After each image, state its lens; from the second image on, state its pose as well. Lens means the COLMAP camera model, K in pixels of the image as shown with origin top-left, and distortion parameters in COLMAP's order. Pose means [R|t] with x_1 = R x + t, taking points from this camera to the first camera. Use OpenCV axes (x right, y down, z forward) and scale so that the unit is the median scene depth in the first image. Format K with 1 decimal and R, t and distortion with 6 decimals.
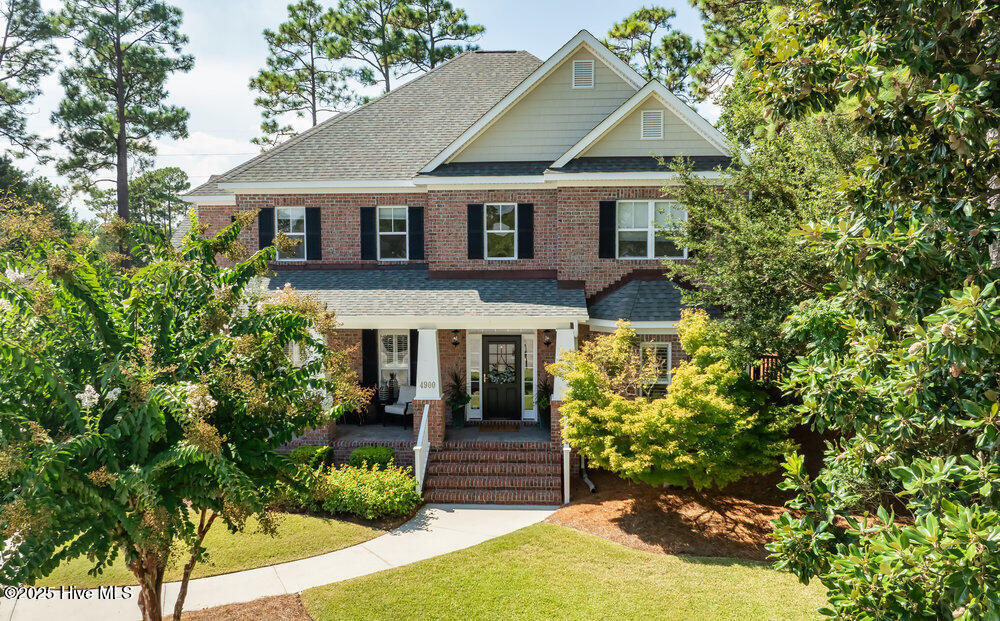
lens RADIAL K [[781.2, 0, 500.0], [0, 781.2, 310.5], [0, 0, 1]] dist [-0.000258, 0.003803]
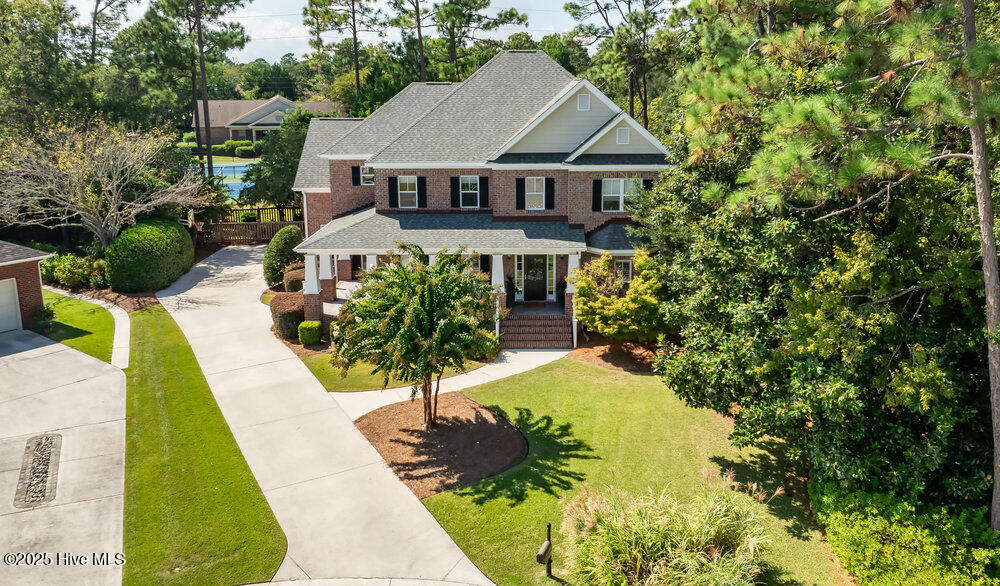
lens RADIAL K [[827.9, 0, 516.9], [0, 827.9, 261.2], [0, 0, 1]] dist [0.007839, -0.000013]
pose [[0.998614, -0.011191, 0.051426, -0.143155], [0.003451, 0.988954, 0.148185, -0.238616], [-0.052517, -0.147802, 0.987622, -0.872136]]
